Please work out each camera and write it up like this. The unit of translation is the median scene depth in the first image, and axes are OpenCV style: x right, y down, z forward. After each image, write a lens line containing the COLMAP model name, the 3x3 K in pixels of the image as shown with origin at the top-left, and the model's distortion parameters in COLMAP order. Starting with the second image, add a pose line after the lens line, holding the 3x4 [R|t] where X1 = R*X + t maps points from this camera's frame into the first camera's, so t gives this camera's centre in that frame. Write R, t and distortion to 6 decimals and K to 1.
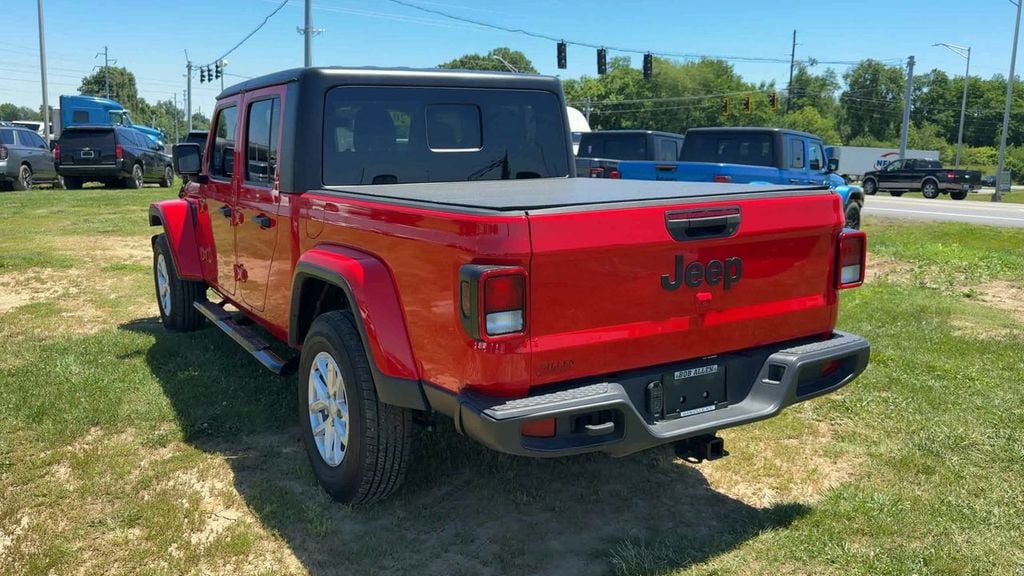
lens RADIAL K [[850.8, 0, 487.1], [0, 850.8, 294.1], [0, 0, 1]] dist [0.039688, -0.081319]
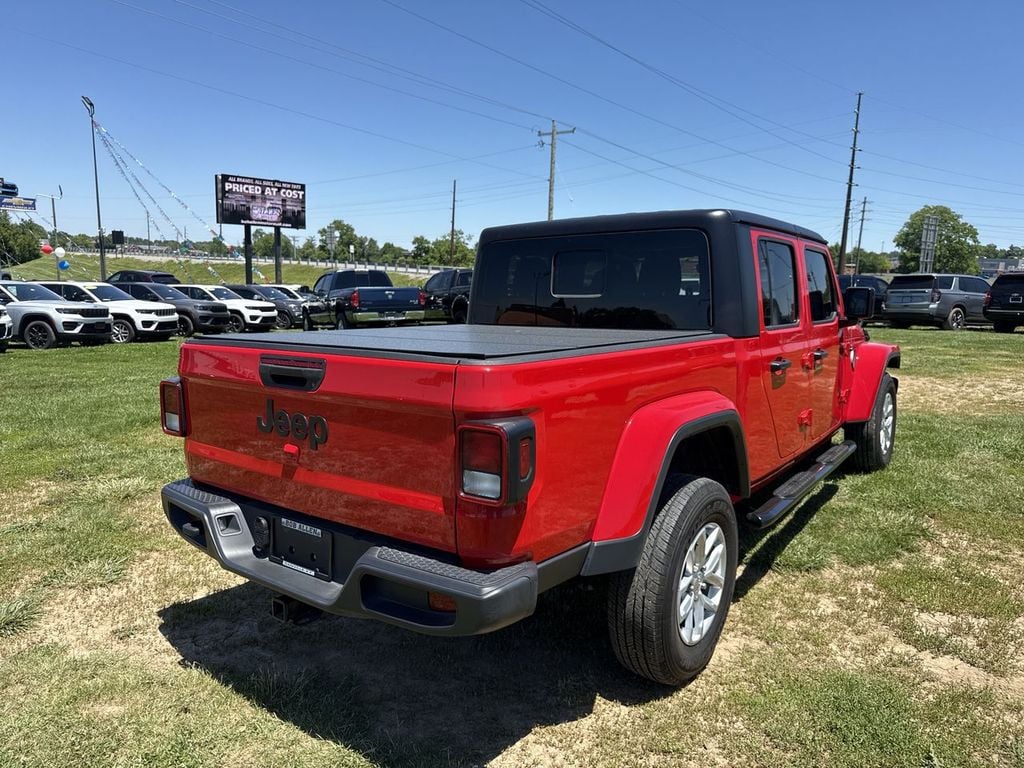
lens RADIAL K [[719.0, 0, 509.4], [0, 719.0, 402.4], [0, 0, 1]] dist [0.021628, -0.033610]
pose [[0.366098, 0.150975, -0.918248, 0.702387], [-0.167306, 0.981352, 0.094647, -0.107993], [0.915413, 0.118978, 0.384530, 0.592278]]
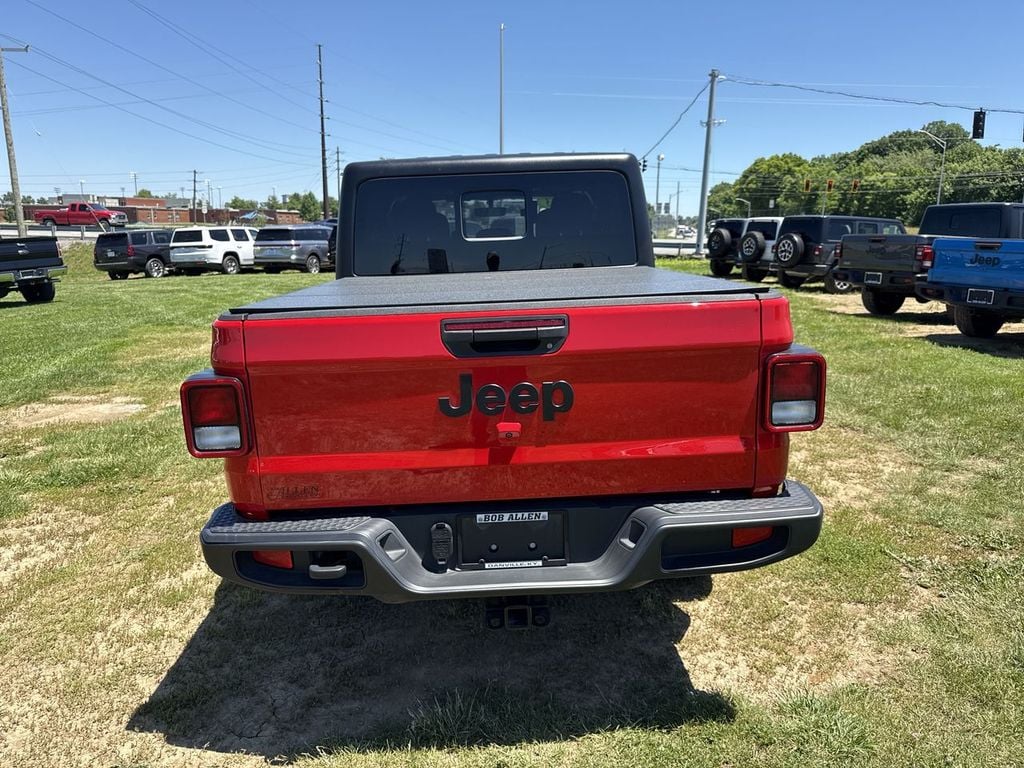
lens RADIAL K [[719.0, 0, 509.7], [0, 719.0, 390.5], [0, 0, 1]] dist [0.021628, -0.033610]
pose [[0.874728, 0.084855, -0.477127, 0.374115], [-0.059750, 0.995923, 0.067580, -0.050343], [0.480916, -0.030606, 0.876232, 0.268697]]
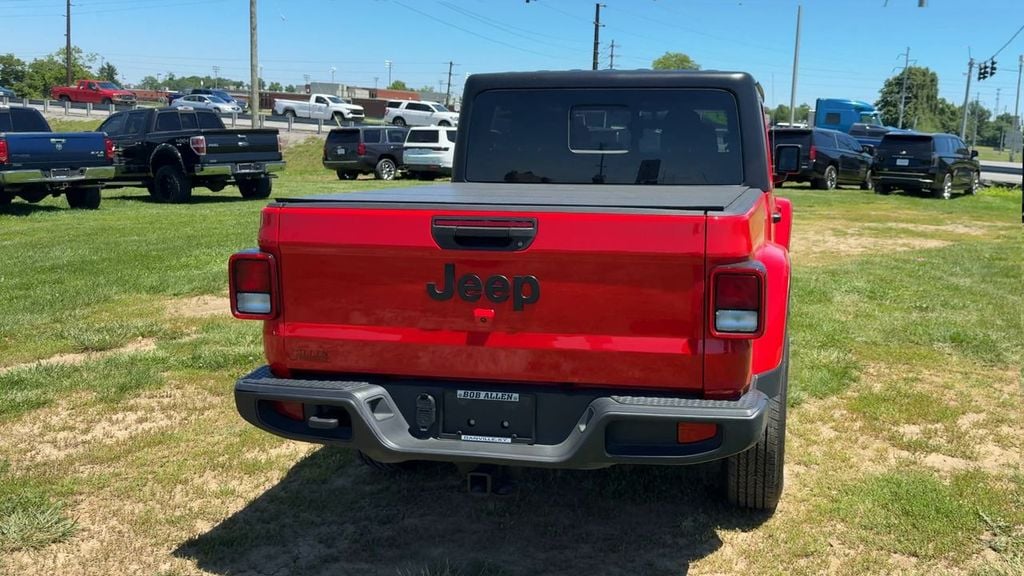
lens RADIAL K [[903.4, 0, 630.5], [0, 903.4, 276.8], [0, 0, 1]] dist [0.065615, -0.108561]
pose [[0.755146, 0.111467, -0.646010, 0.650215], [-0.131854, 0.991125, 0.016887, -0.047769], [0.642160, 0.072427, 0.763142, 0.232938]]
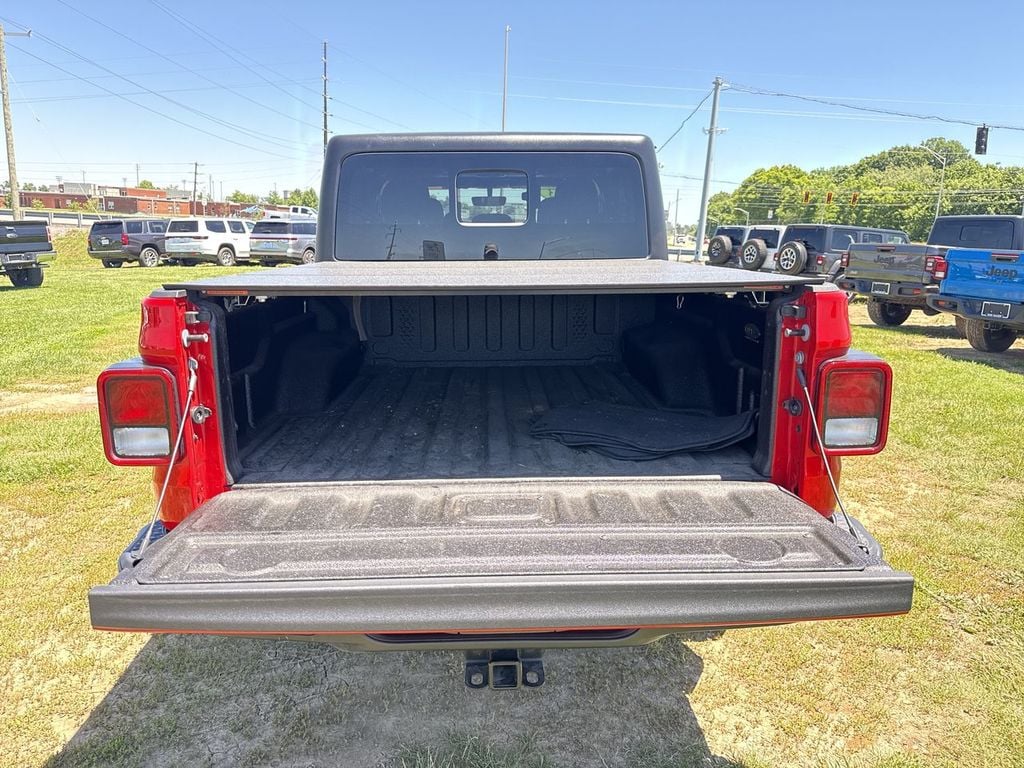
lens RADIAL K [[719.0, 0, 505.5], [0, 719.0, 377.2], [0, 0, 1]] dist [0.021628, -0.033610]
pose [[0.872835, 0.102053, -0.477225, 0.335295], [-0.090698, 0.994776, 0.046845, -0.045948], [0.479513, 0.002395, 0.877532, 0.339794]]
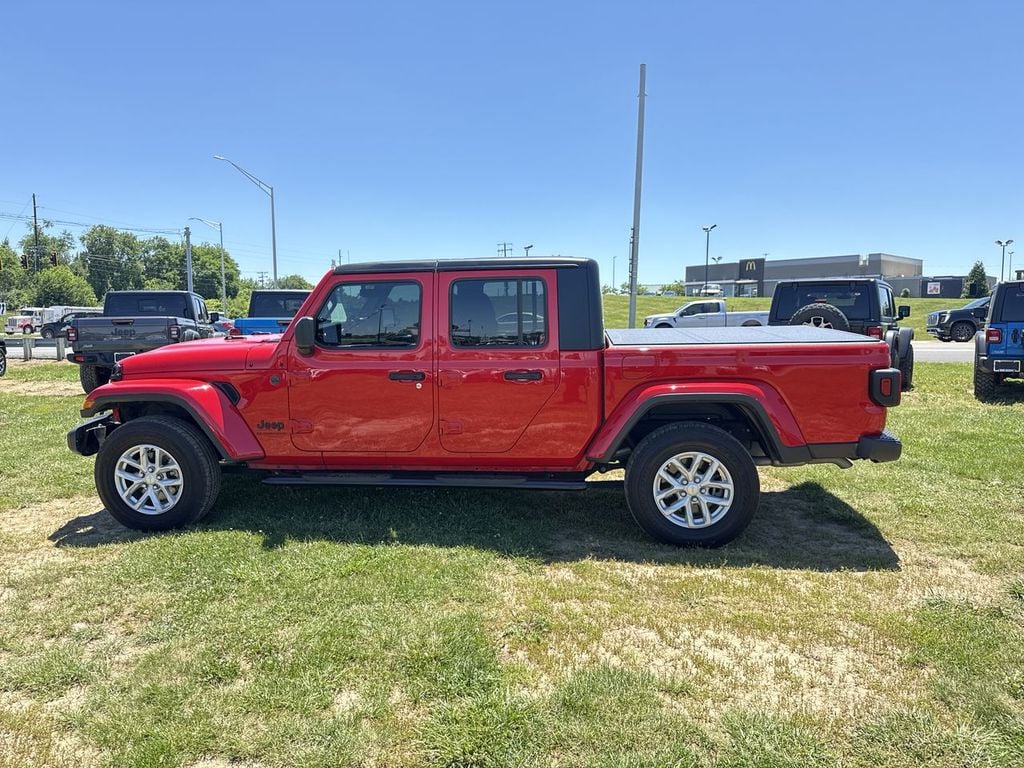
lens RADIAL K [[719.0, 0, 512.5], [0, 719.0, 389.4], [0, 0, 1]] dist [0.021628, -0.033610]
pose [[0.584695, -0.117339, 0.802723, -1.082141], [0.154862, 0.987432, 0.031539, -0.097460], [-0.796335, 0.105871, 0.595518, 0.393277]]
